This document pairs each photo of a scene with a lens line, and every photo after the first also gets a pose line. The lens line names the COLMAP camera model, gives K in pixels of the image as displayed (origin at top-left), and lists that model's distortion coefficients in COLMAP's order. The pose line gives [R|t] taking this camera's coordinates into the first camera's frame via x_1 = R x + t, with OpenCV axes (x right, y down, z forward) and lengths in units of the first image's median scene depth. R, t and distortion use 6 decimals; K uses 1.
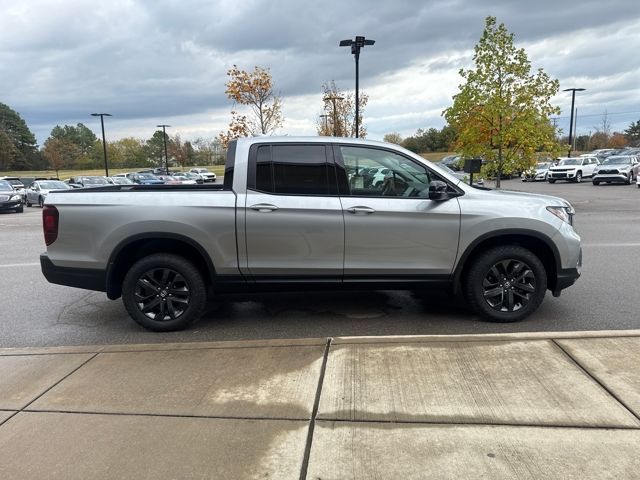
lens RADIAL K [[451.2, 0, 319.7], [0, 451.2, 237.8], [0, 0, 1]] dist [0.031662, -0.046680]
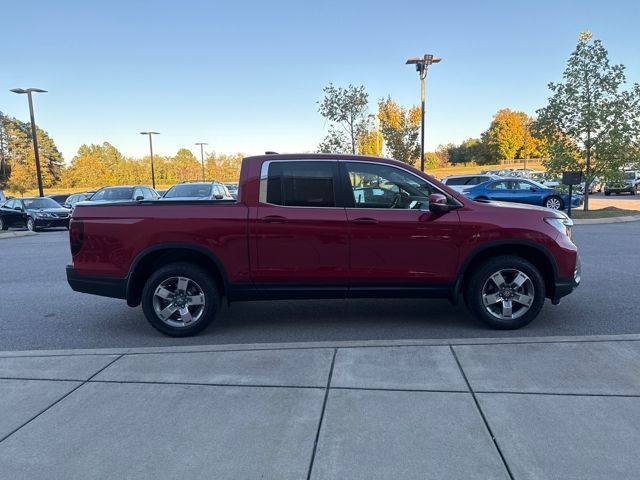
lens RADIAL K [[454.8, 0, 320.7], [0, 454.8, 223.3], [0, 0, 1]] dist [0.033712, -0.048583]
pose [[0.999577, -0.004570, -0.028704, -0.125205], [0.002637, 0.997748, -0.067022, 0.006228], [0.028946, 0.066918, 0.997339, -0.016774]]
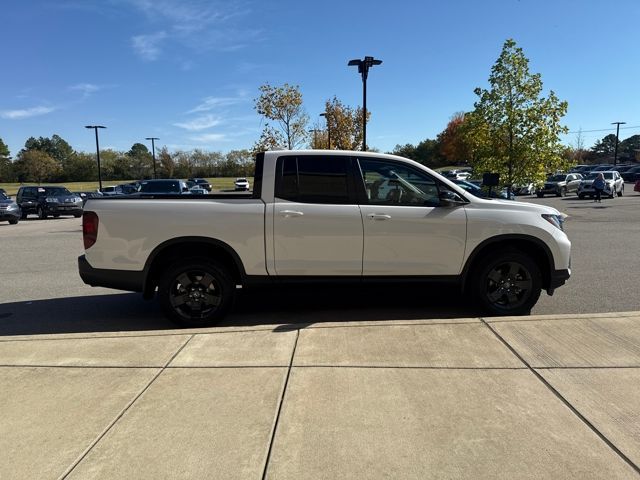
lens RADIAL K [[451.2, 0, 319.7], [0, 451.2, 237.8], [0, 0, 1]] dist [0.031662, -0.046680]
pose [[0.998525, -0.000580, 0.054288, -0.081748], [0.002221, 0.999543, -0.030159, 0.007944], [-0.054246, 0.030235, 0.998070, -0.032560]]
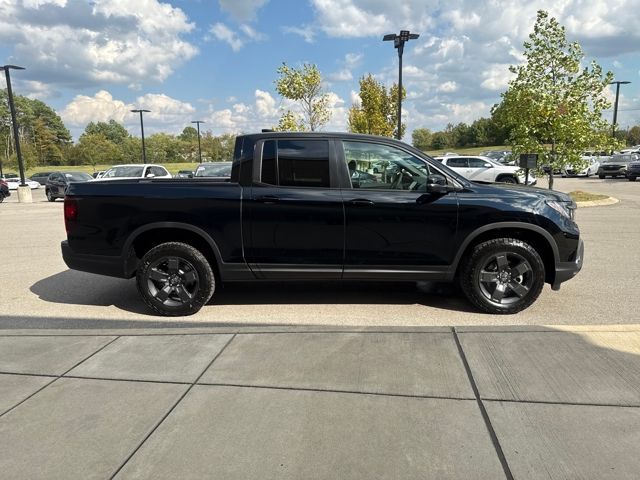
lens RADIAL K [[451.2, 0, 319.7], [0, 451.2, 237.8], [0, 0, 1]] dist [0.031662, -0.046680]
pose [[0.998550, 0.010030, -0.052888, -0.039196], [-0.009534, 0.999908, 0.009610, 0.002697], [0.052980, -0.009091, 0.998554, -0.006972]]
